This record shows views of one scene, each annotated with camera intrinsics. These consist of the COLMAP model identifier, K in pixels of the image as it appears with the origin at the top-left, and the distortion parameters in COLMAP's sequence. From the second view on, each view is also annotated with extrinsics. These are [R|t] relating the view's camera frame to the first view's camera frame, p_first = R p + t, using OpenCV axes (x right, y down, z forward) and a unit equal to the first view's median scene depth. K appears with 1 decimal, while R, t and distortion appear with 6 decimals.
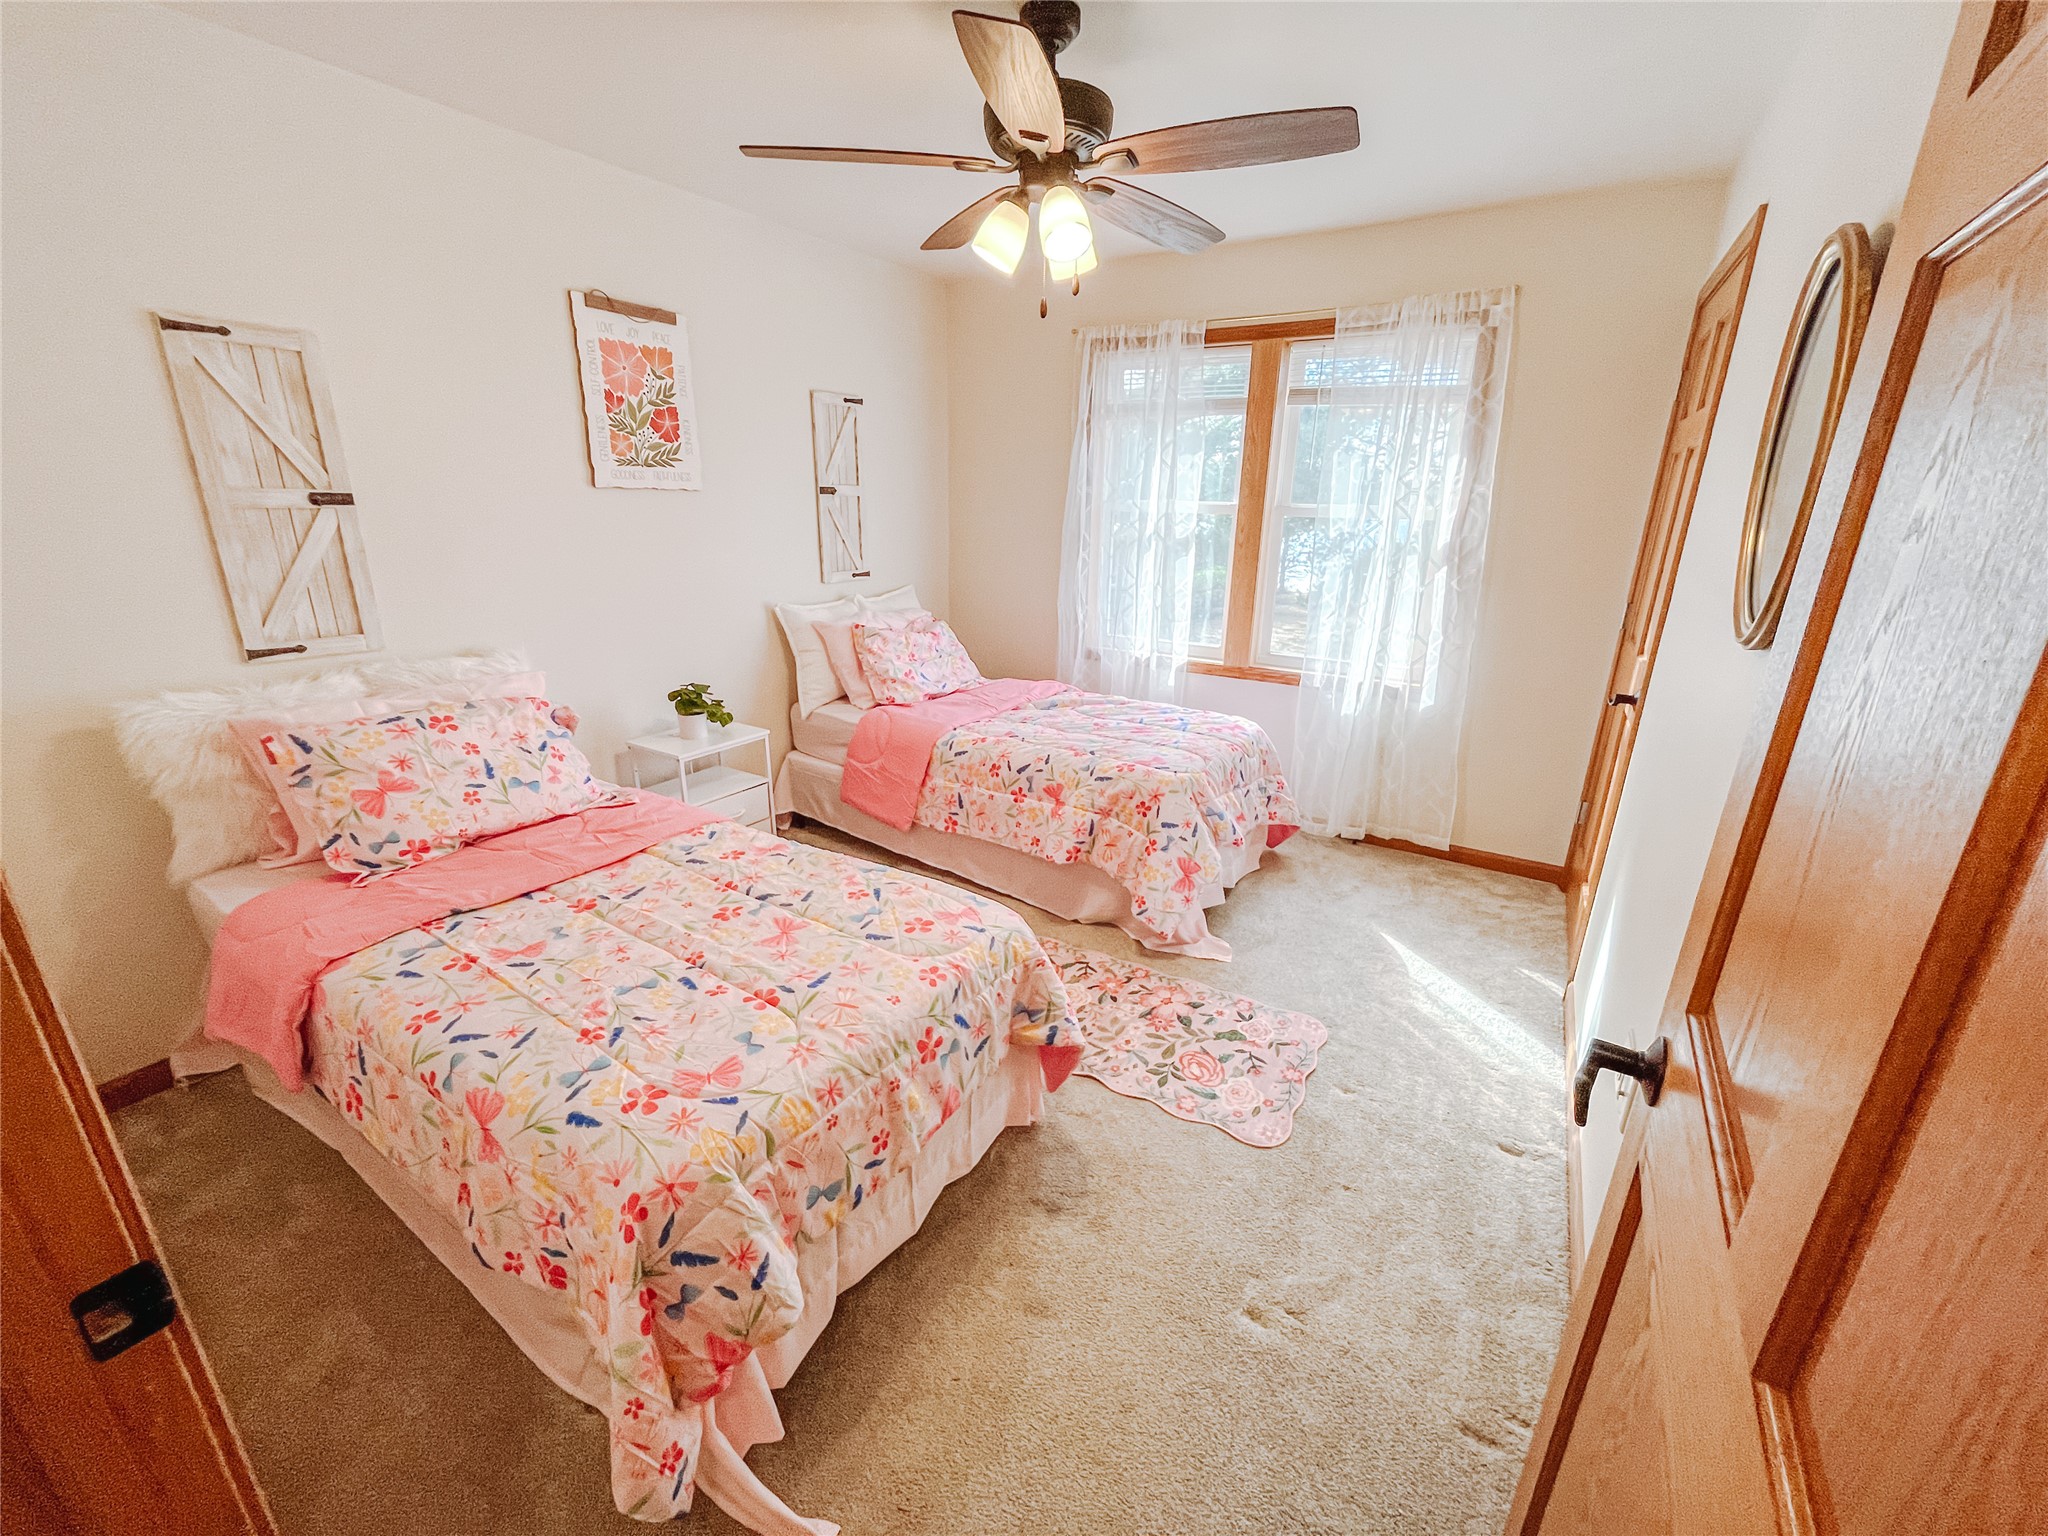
lens RADIAL K [[822.9, 0, 1022.5], [0, 822.9, 767.7], [0, 0, 1]] dist [-0.003839, -0.000508]
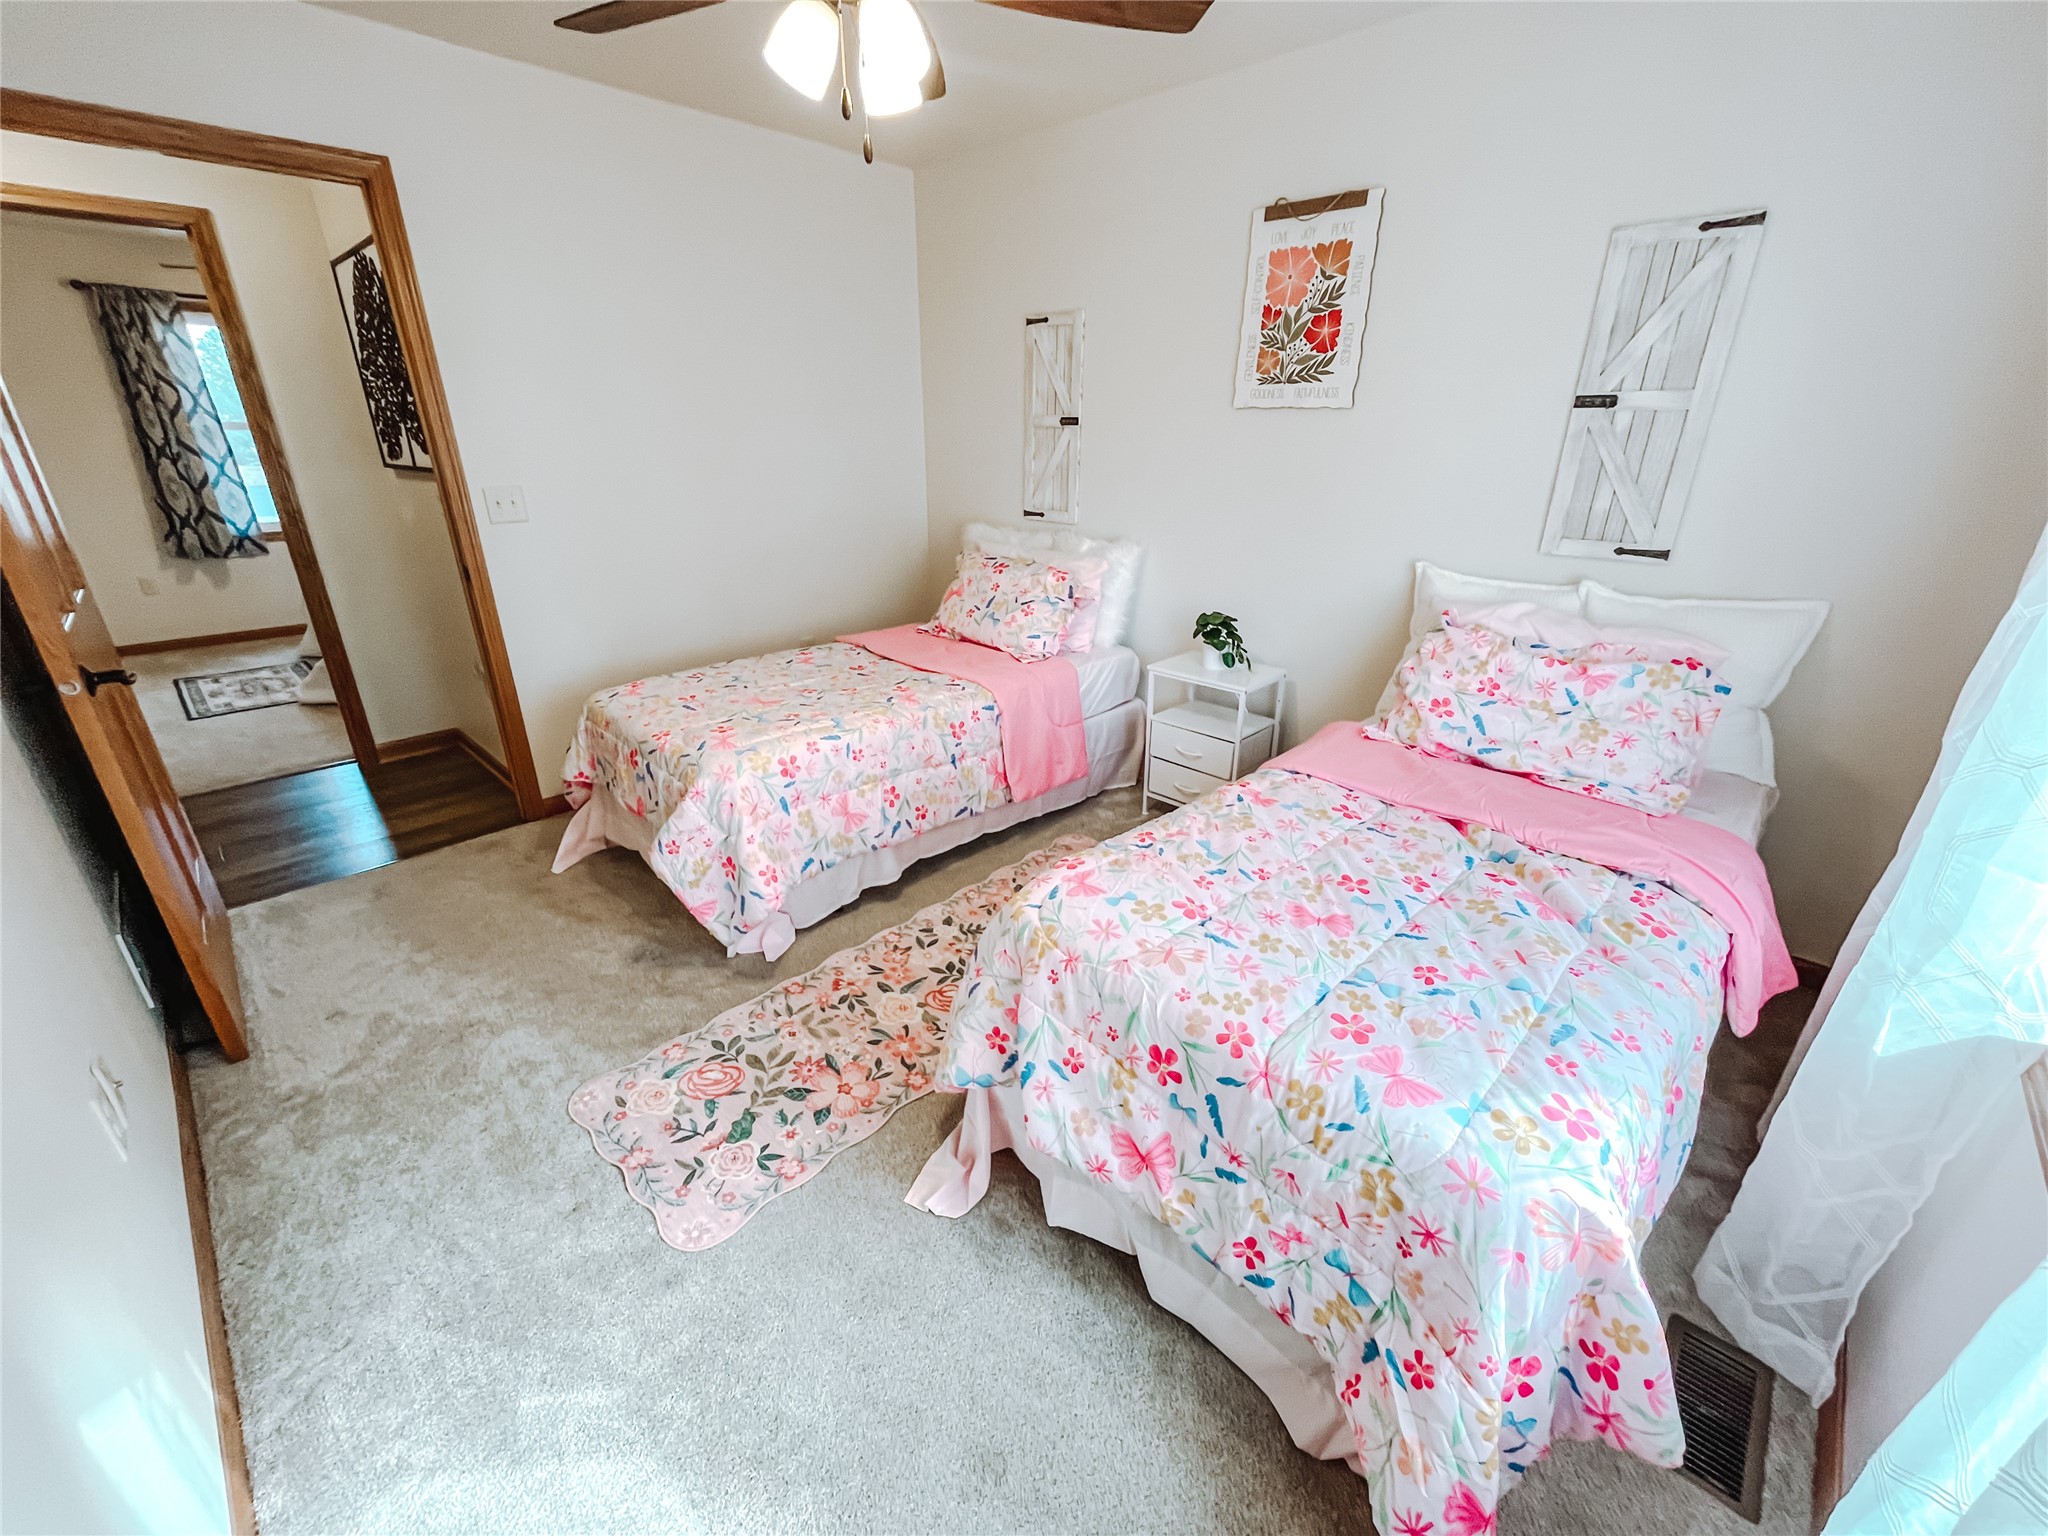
lens RADIAL K [[822.9, 0, 1022.5], [0, 822.9, 767.7], [0, 0, 1]] dist [-0.003839, -0.000508]
pose [[-0.205980, 0.359620, -0.910080, 0.666485], [-0.310782, 0.857832, 0.409315, -0.300778], [0.927894, 0.367147, -0.064933, 1.011568]]
